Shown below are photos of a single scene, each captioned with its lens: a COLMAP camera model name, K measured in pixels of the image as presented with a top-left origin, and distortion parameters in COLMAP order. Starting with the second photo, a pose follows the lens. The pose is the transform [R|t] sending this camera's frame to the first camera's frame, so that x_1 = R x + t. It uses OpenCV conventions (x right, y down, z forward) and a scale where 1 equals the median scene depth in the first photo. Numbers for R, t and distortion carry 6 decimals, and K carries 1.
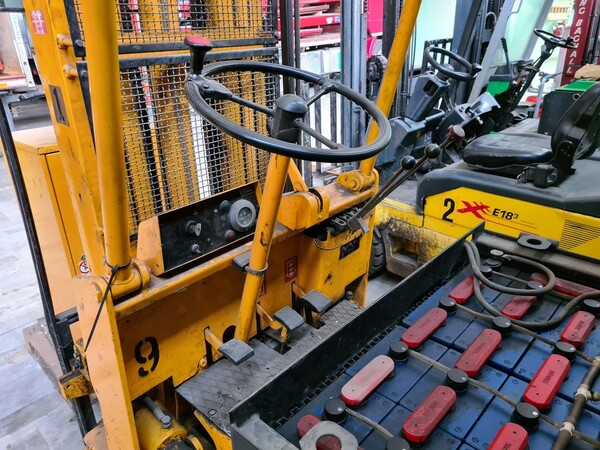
lens RADIAL K [[460.2, 0, 305.0], [0, 460.2, 226.7], [0, 0, 1]] dist [0.043684, -0.027560]
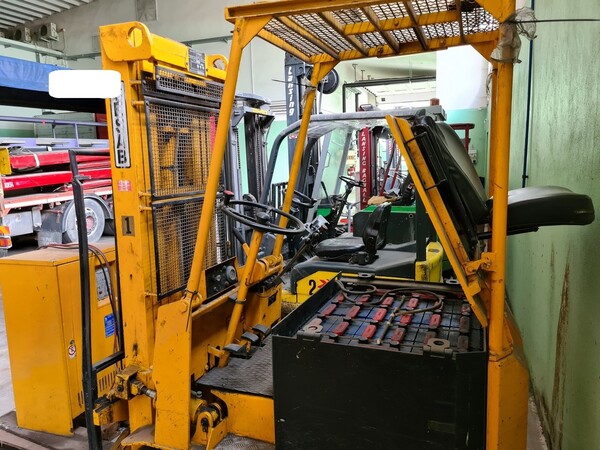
lens RADIAL K [[460.2, 0, 303.9], [0, 460.2, 222.0], [0, 0, 1]] dist [0.043684, -0.027560]
pose [[0.934000, -0.050995, 0.353614, -0.286593], [0.149929, 0.954337, -0.258383, 0.171903], [-0.324291, 0.294346, 0.898997, -0.502491]]
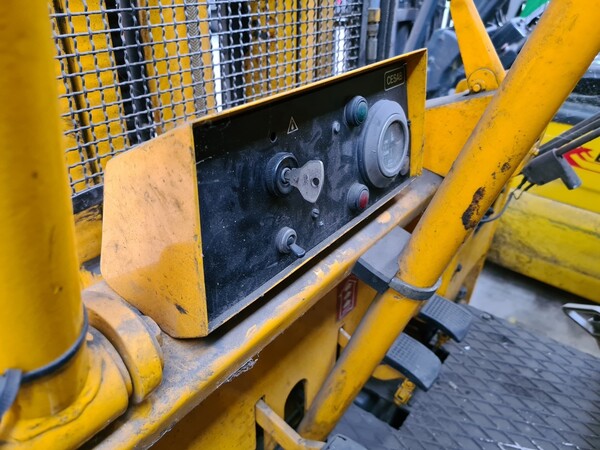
lens RADIAL K [[460.2, 0, 303.4], [0, 460.2, 224.1], [0, 0, 1]] dist [0.043684, -0.027560]
pose [[0.995251, -0.006433, 0.097134, -0.129533], [-0.003209, 0.995103, 0.098791, 0.002083], [-0.097293, -0.098633, 0.990356, 0.341870]]
